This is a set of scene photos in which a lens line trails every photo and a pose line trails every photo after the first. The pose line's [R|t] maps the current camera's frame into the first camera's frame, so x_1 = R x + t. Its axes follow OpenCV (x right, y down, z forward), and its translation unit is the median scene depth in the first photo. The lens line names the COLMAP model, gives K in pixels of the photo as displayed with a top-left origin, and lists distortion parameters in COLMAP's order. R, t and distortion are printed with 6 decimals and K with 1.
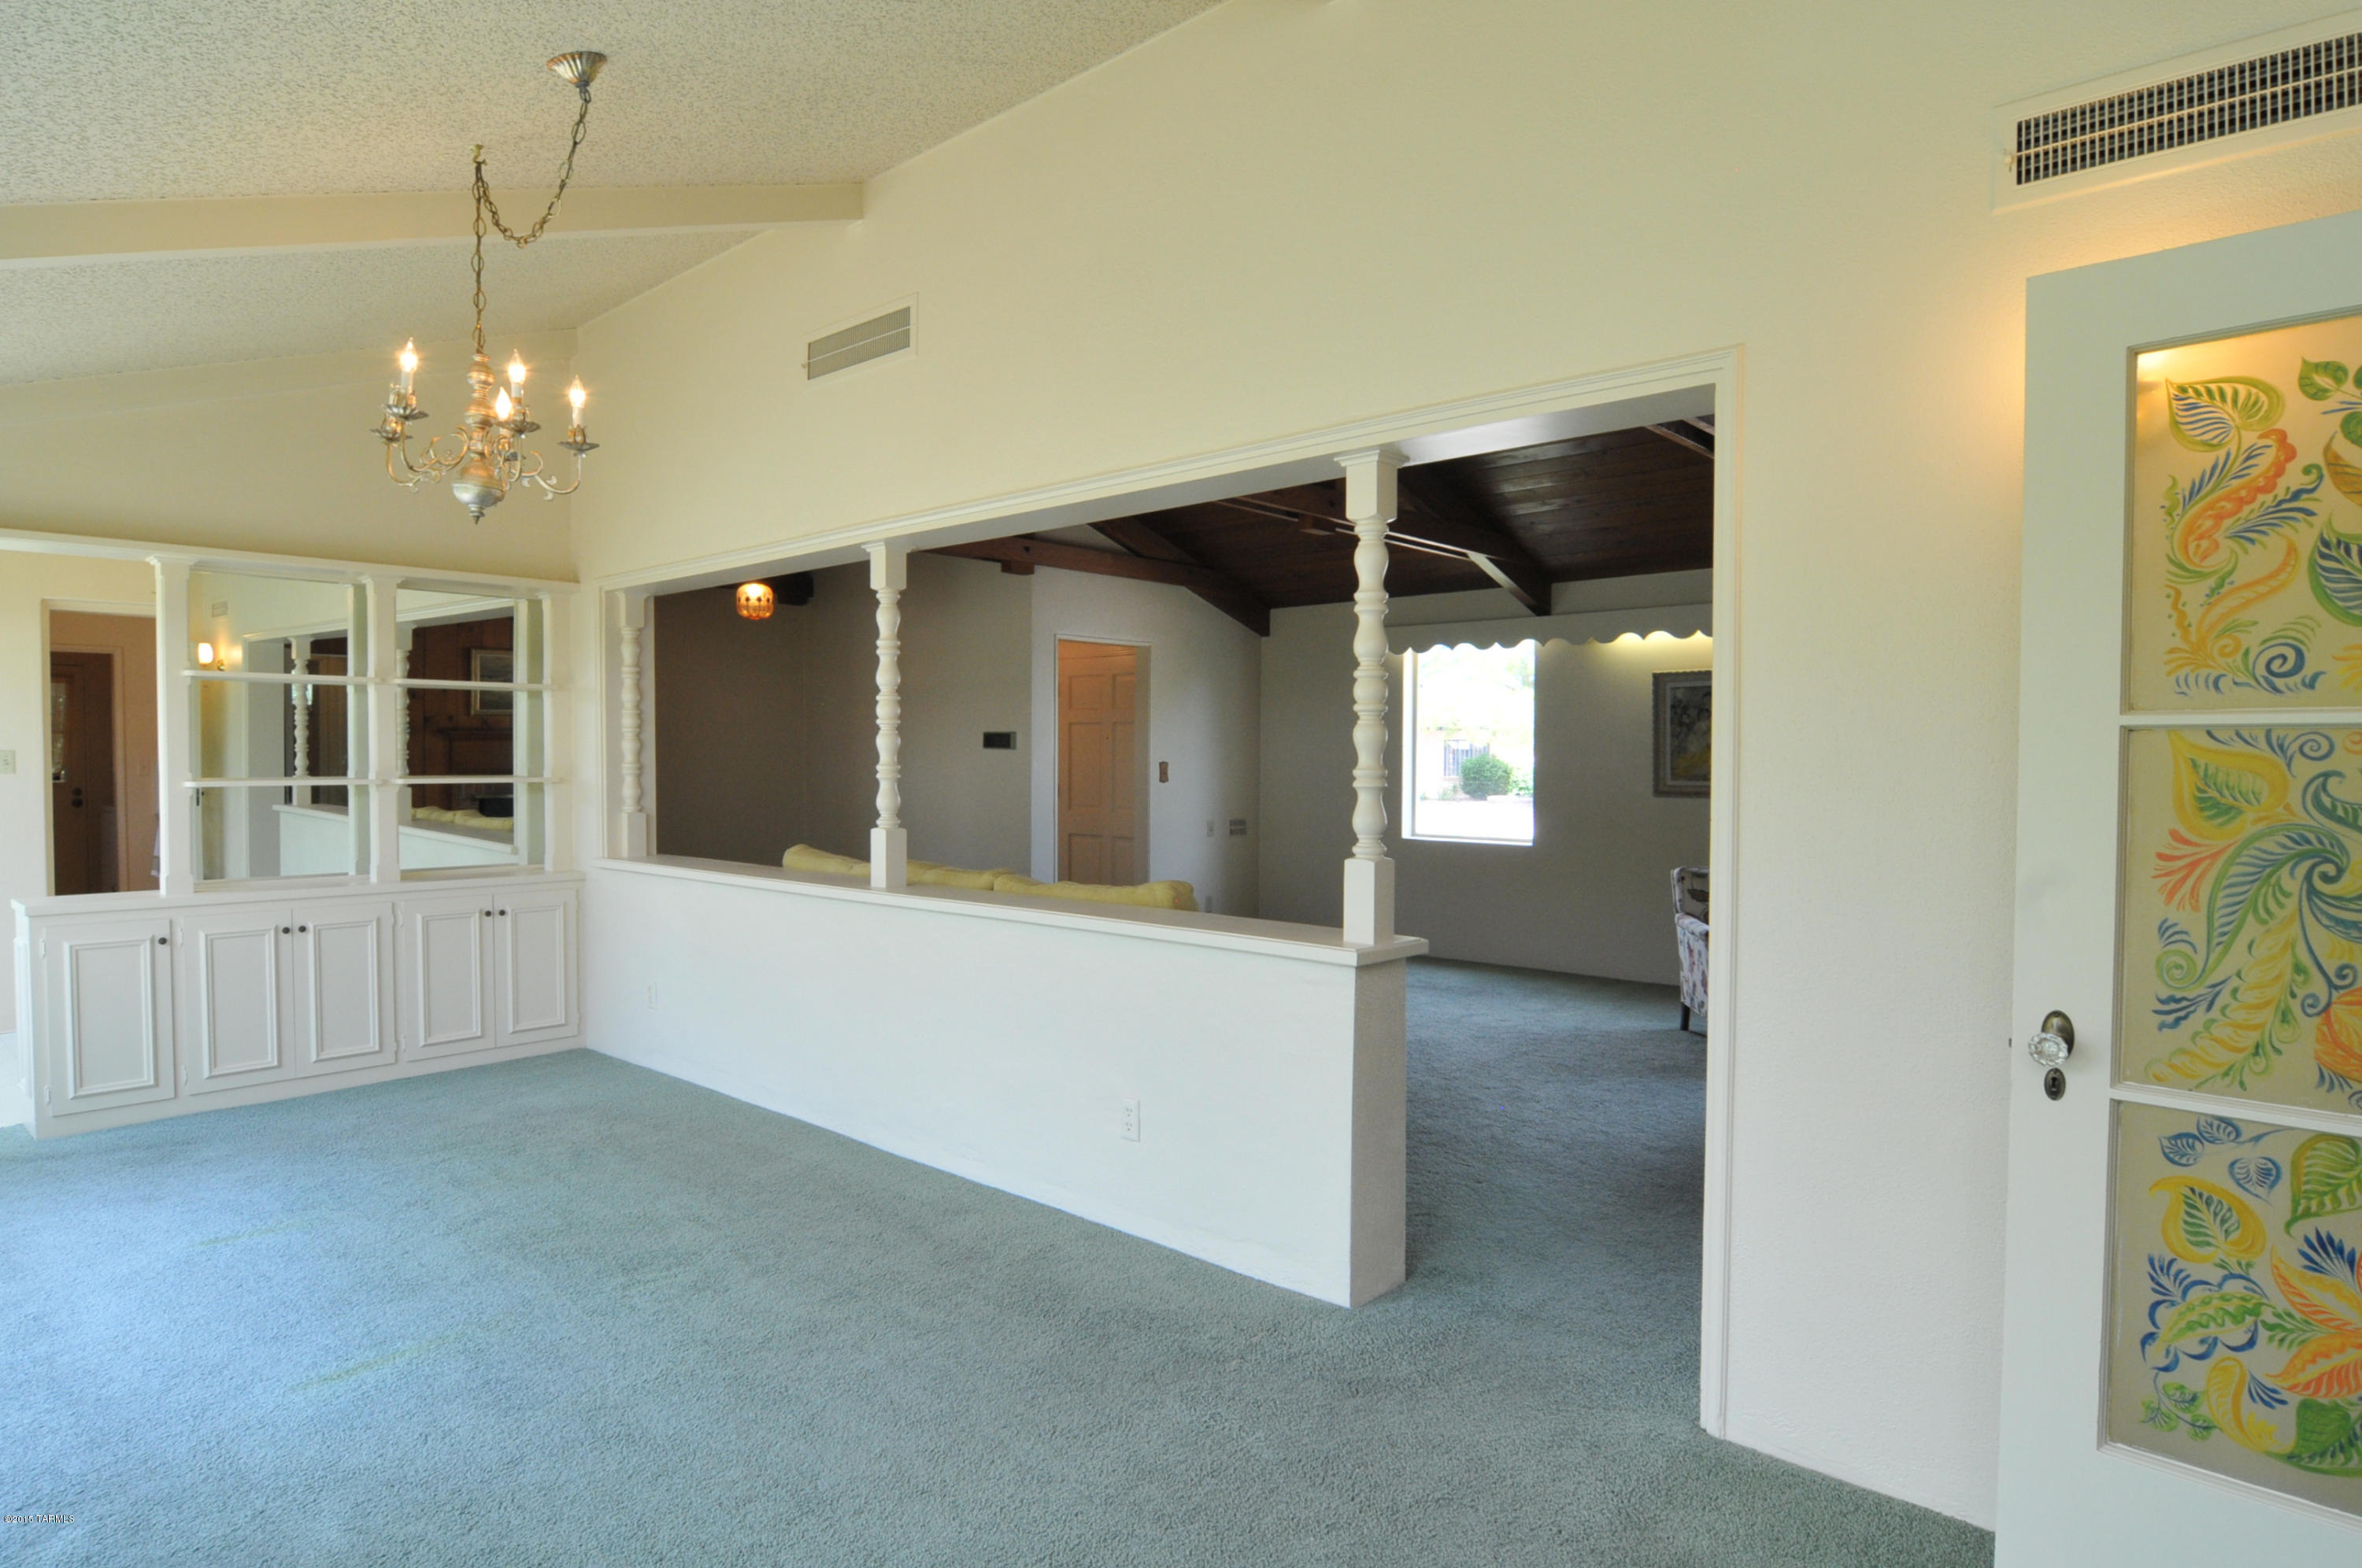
lens RADIAL K [[1290.2, 0, 1164.1], [0, 1290.2, 792.5], [0, 0, 1]] dist [-0.018802, -0.000700]
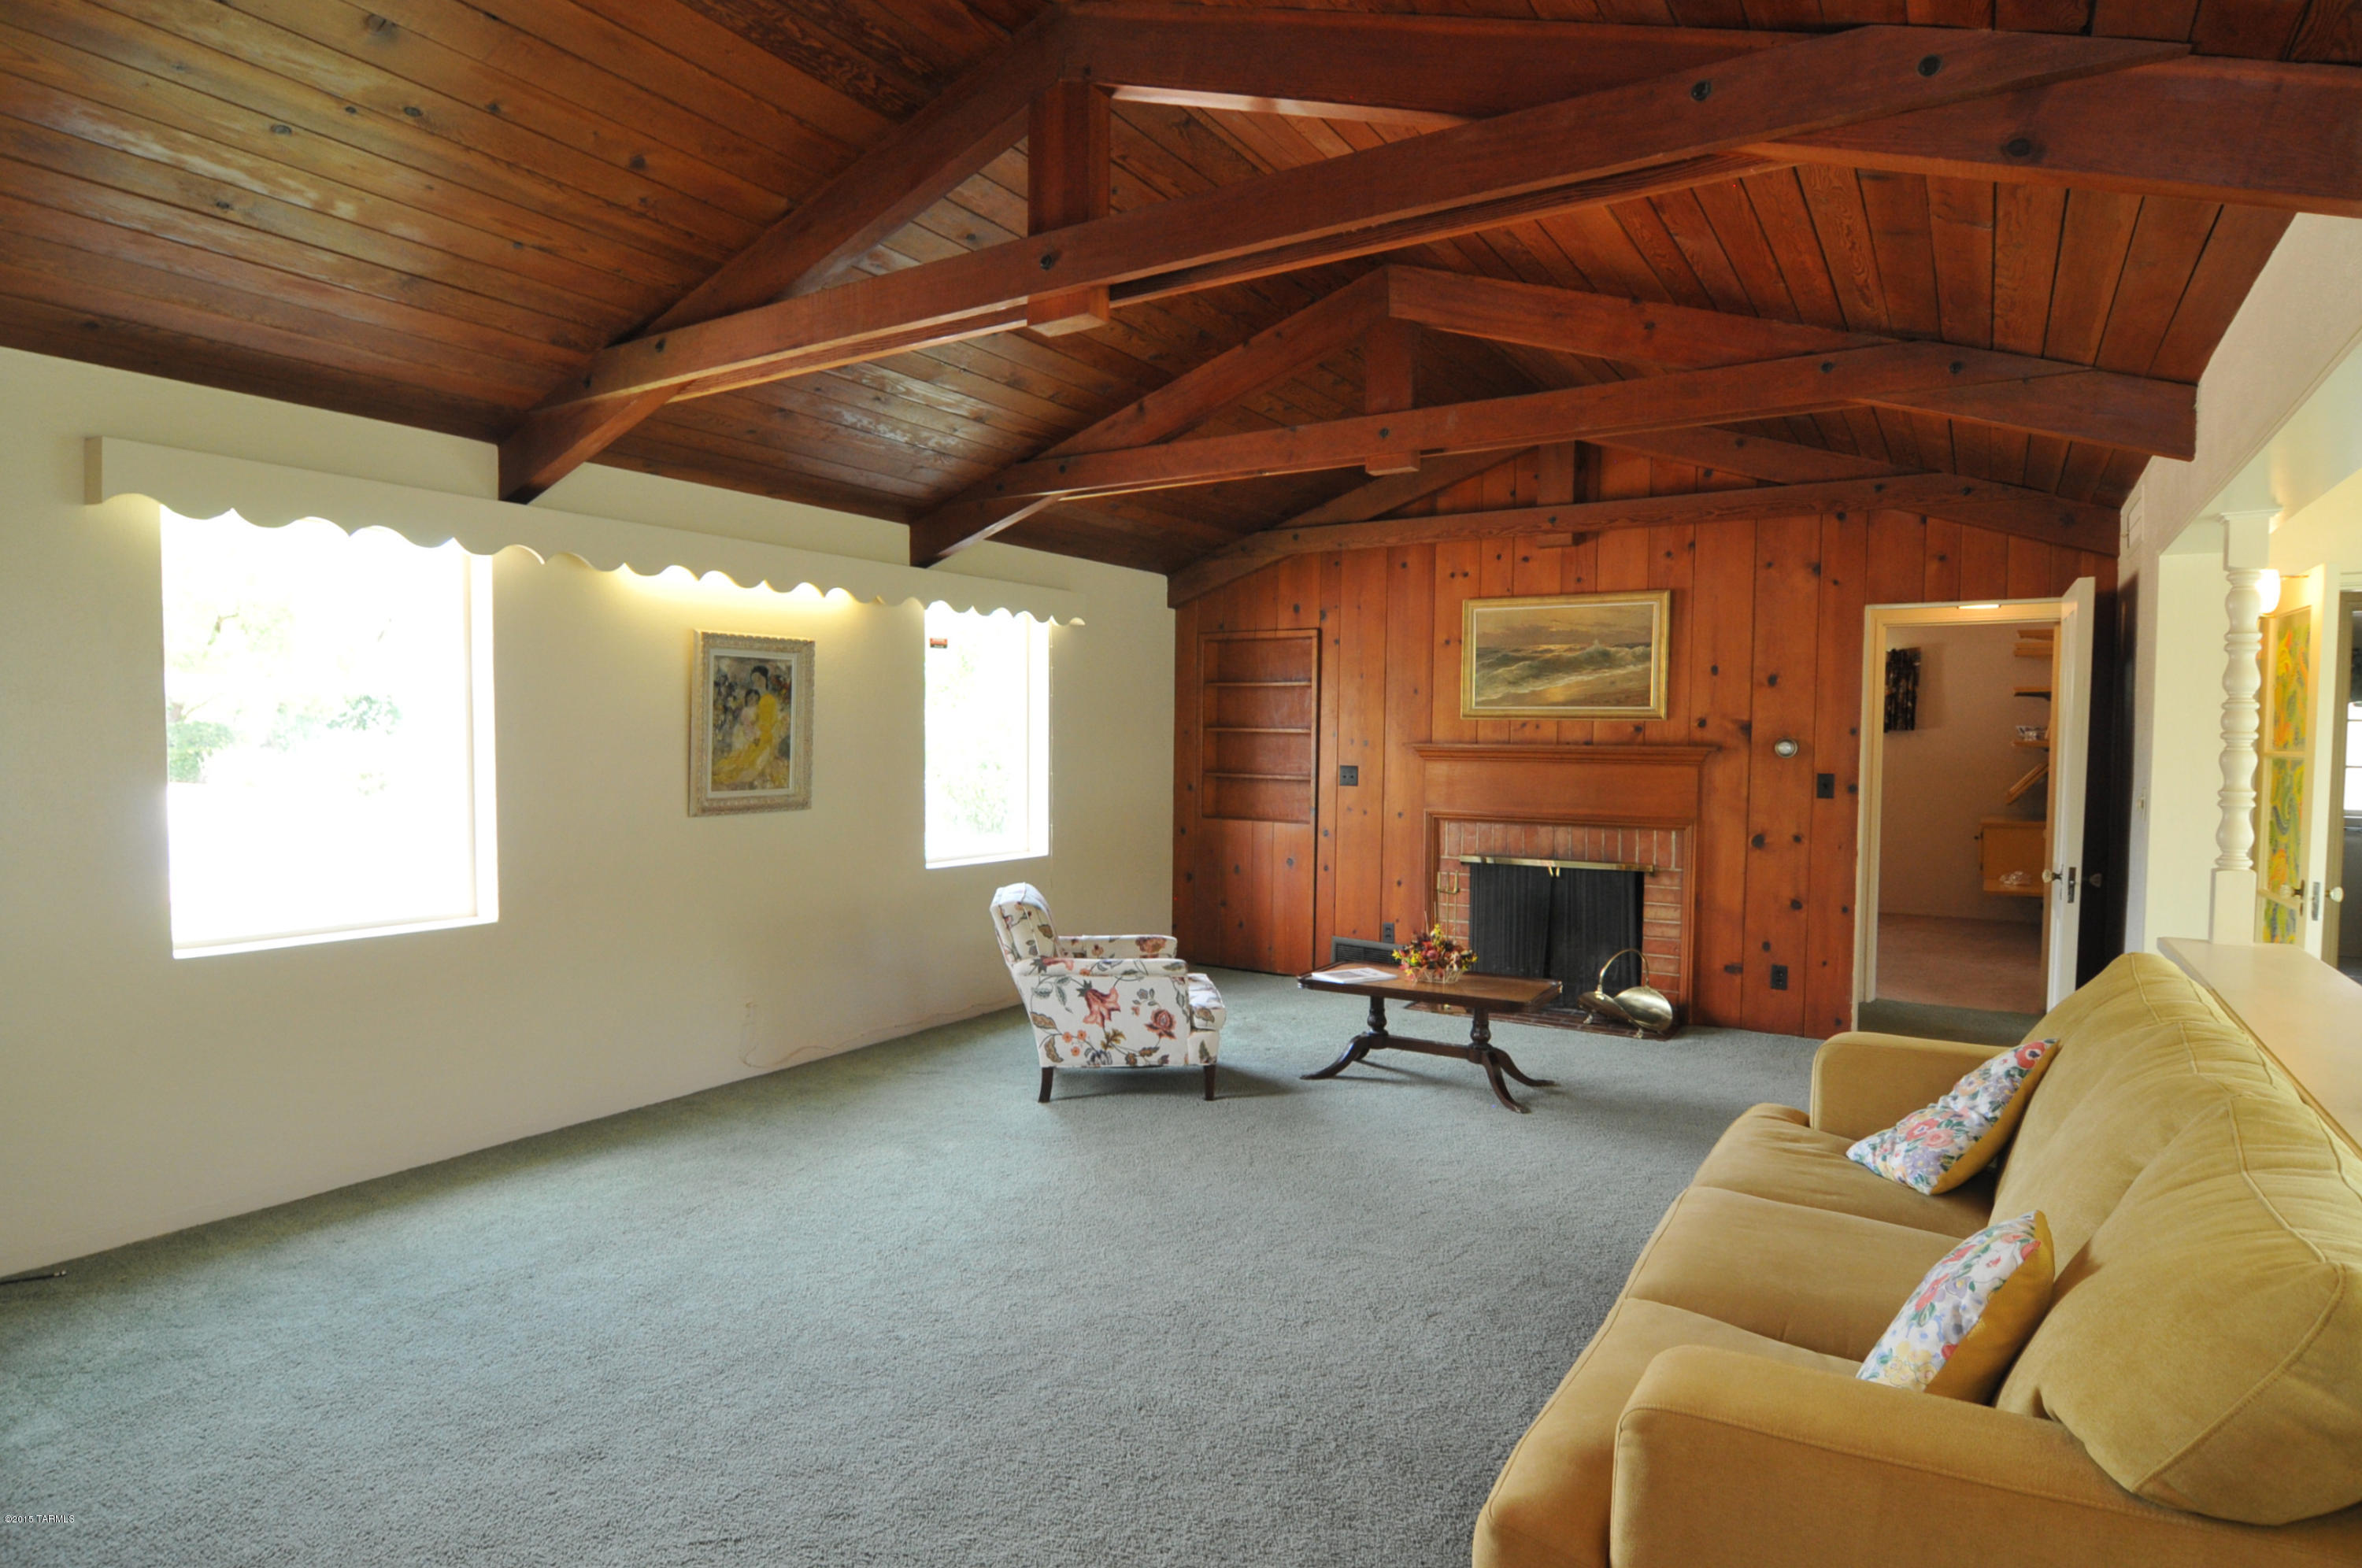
lens RADIAL K [[1290.2, 0, 1164.1], [0, 1290.2, 792.5], [0, 0, 1]] dist [-0.018802, -0.000700]
pose [[-0.170834, -0.046208, 0.984216, -0.308229], [0.020741, 0.998510, 0.050479, -0.037361], [-0.985081, 0.029037, -0.169621, 0.853203]]
